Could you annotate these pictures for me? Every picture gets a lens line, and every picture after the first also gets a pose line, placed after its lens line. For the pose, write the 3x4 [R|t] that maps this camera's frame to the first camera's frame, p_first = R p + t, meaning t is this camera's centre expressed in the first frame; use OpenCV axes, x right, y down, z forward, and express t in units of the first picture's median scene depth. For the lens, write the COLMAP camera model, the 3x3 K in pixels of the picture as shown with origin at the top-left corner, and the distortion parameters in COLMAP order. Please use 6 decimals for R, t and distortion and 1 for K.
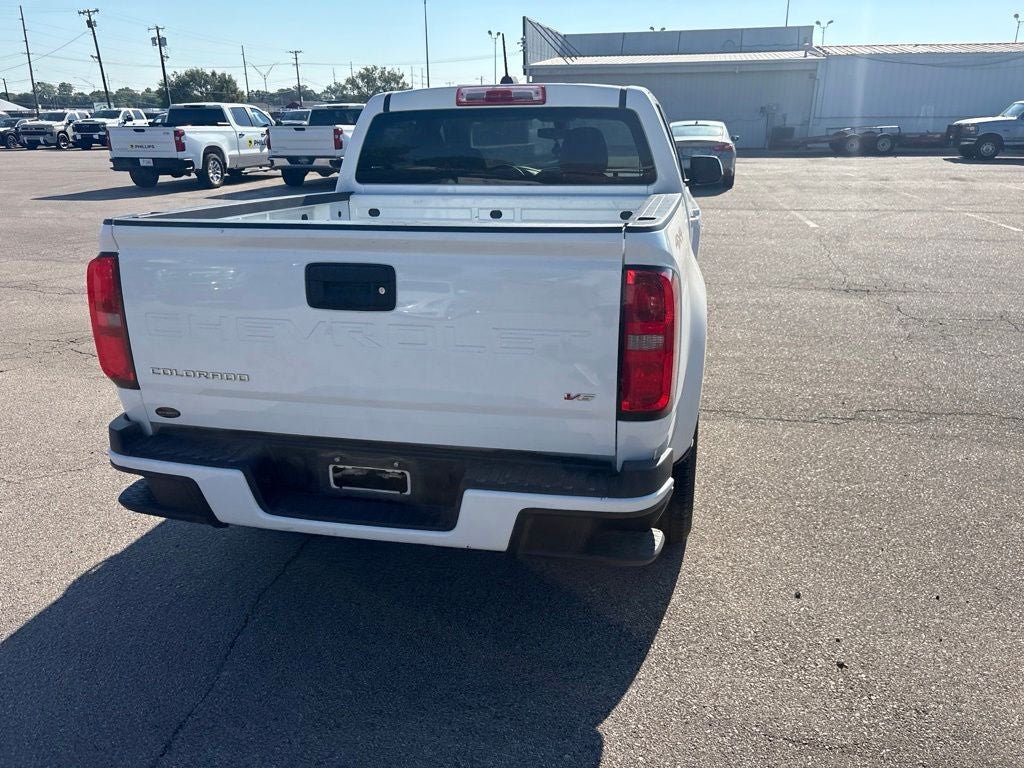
lens RADIAL K [[772.7, 0, 506.6], [0, 772.7, 373.6], [0, 0, 1]] dist [0.051767, -0.051568]
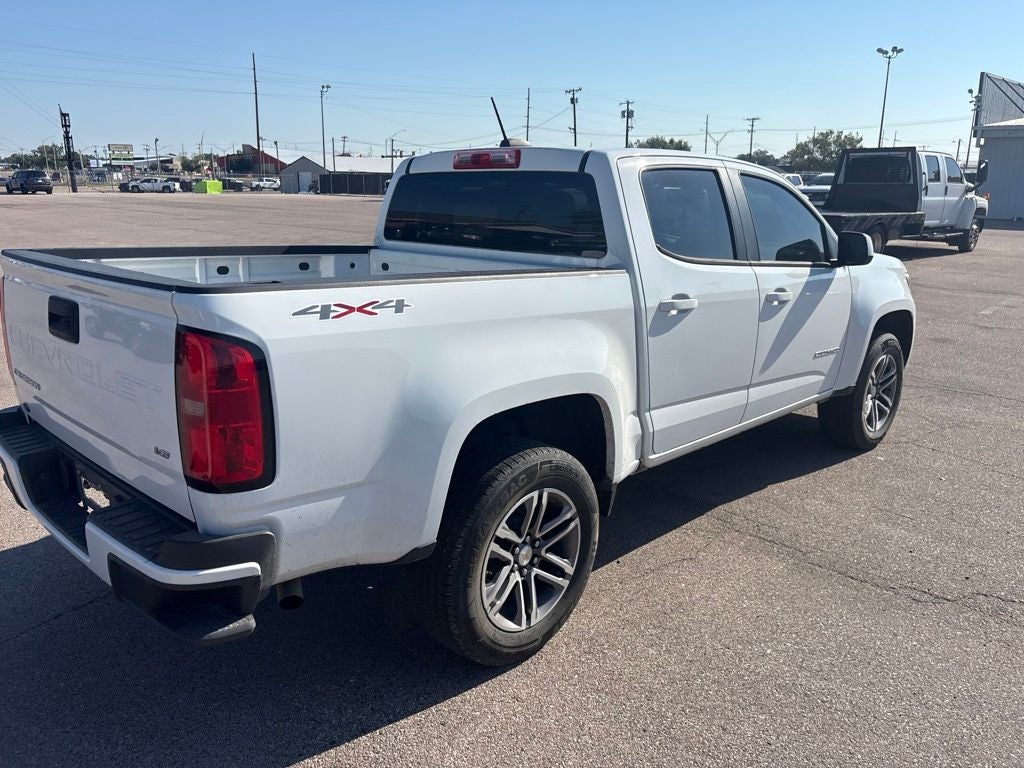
lens RADIAL K [[772.7, 0, 507.3], [0, 772.7, 362.3], [0, 0, 1]] dist [0.051767, -0.051568]
pose [[0.853897, 0.134203, -0.502842, 0.549386], [-0.178394, 0.983123, -0.040554, -0.070264], [0.488913, 0.124333, 0.863426, 0.199355]]
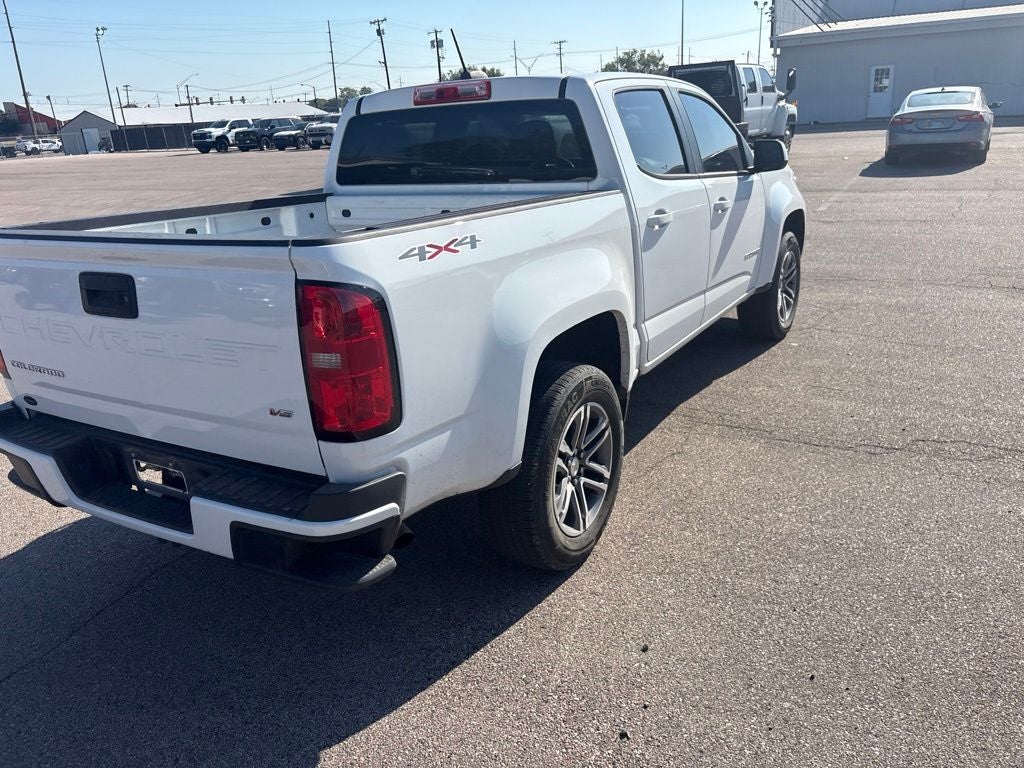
lens RADIAL K [[772.7, 0, 511.6], [0, 772.7, 370.0], [0, 0, 1]] dist [0.051767, -0.051568]
pose [[0.949978, 0.049845, -0.308314, 0.387287], [-0.045333, 0.998734, 0.021784, -0.034153], [0.309009, -0.006717, 0.951035, 0.091824]]
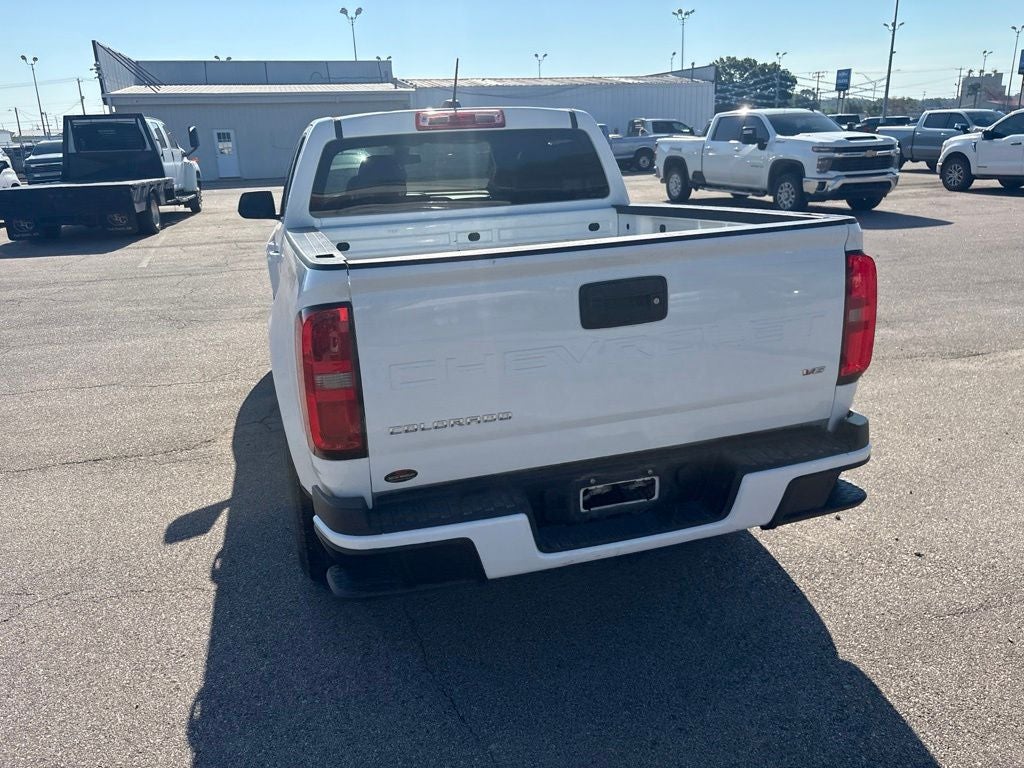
lens RADIAL K [[772.7, 0, 501.5], [0, 772.7, 379.3], [0, 0, 1]] dist [0.051767, -0.051568]
pose [[0.873383, -0.168244, 0.457051, -0.482561], [0.181045, 0.983344, 0.016014, -0.034508], [-0.452133, 0.068760, 0.889296, 0.108436]]
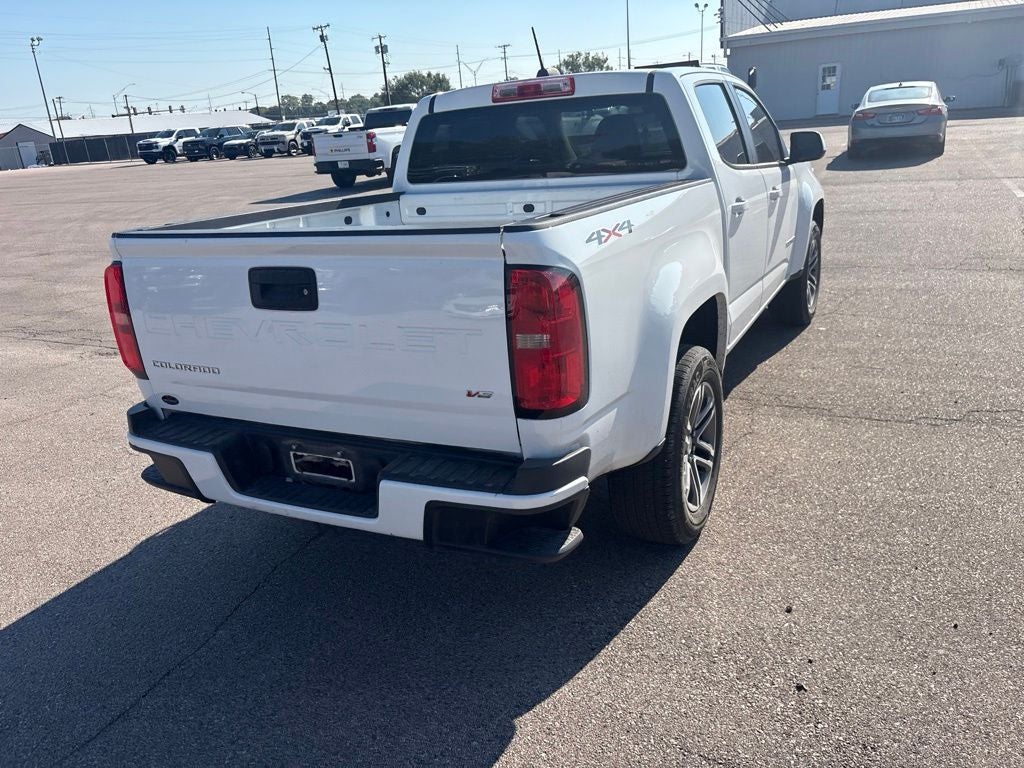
lens RADIAL K [[772.7, 0, 510.3], [0, 772.7, 373.1], [0, 0, 1]] dist [0.051767, -0.051568]
pose [[0.967097, 0.012516, -0.254099, 0.226672], [-0.007964, 0.999789, 0.018935, -0.010179], [0.254283, -0.016288, 0.966993, 0.015817]]
